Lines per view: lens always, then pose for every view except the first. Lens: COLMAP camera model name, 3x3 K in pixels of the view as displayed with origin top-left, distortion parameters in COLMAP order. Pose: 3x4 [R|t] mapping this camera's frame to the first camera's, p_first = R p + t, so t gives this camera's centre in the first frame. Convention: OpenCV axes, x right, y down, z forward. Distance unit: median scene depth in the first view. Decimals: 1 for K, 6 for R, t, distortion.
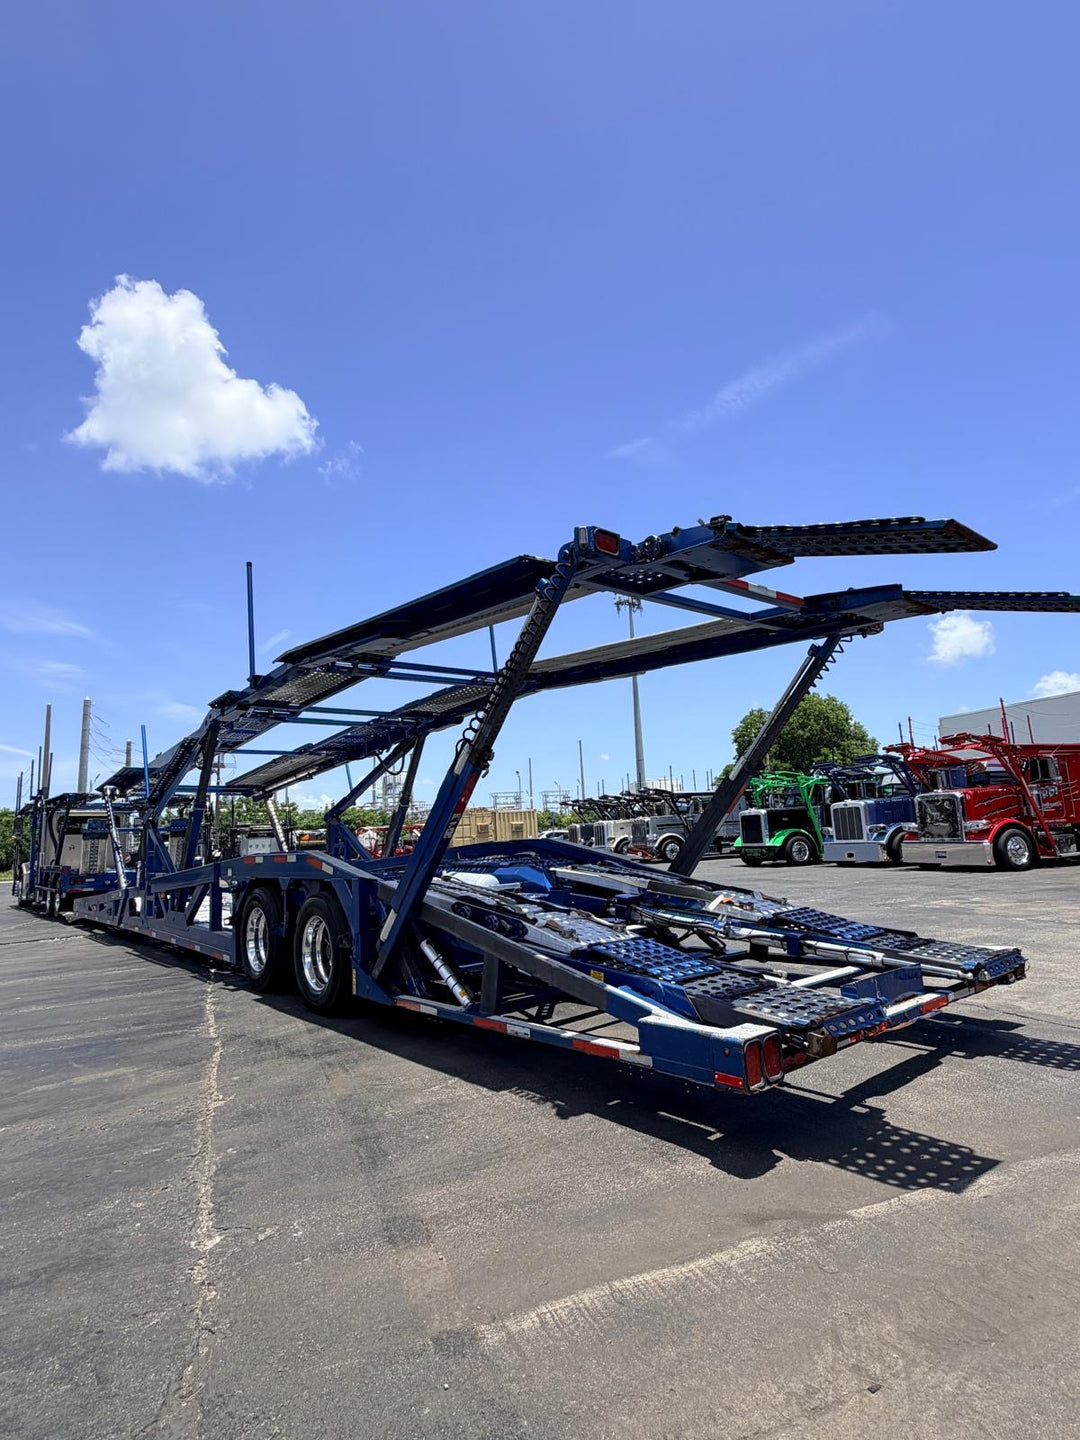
lens RADIAL K [[781.1, 0, 563.9], [0, 781.1, 727.9], [0, 0, 1]] dist [-0.003654, -0.000659]
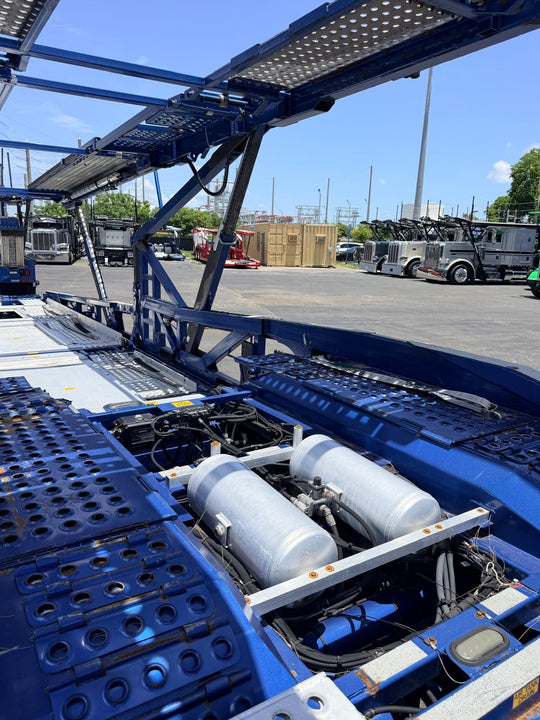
lens RADIAL K [[552.9, 0, 270.0], [0, 552.9, 360.0], [0, 0, 1]] dist [0.144895, -0.293855]
pose [[0.988239, 0.108399, -0.107860, -0.031853], [-0.064251, 0.934400, 0.350384, 0.006506], [0.138766, -0.339333, 0.930375, 0.161121]]
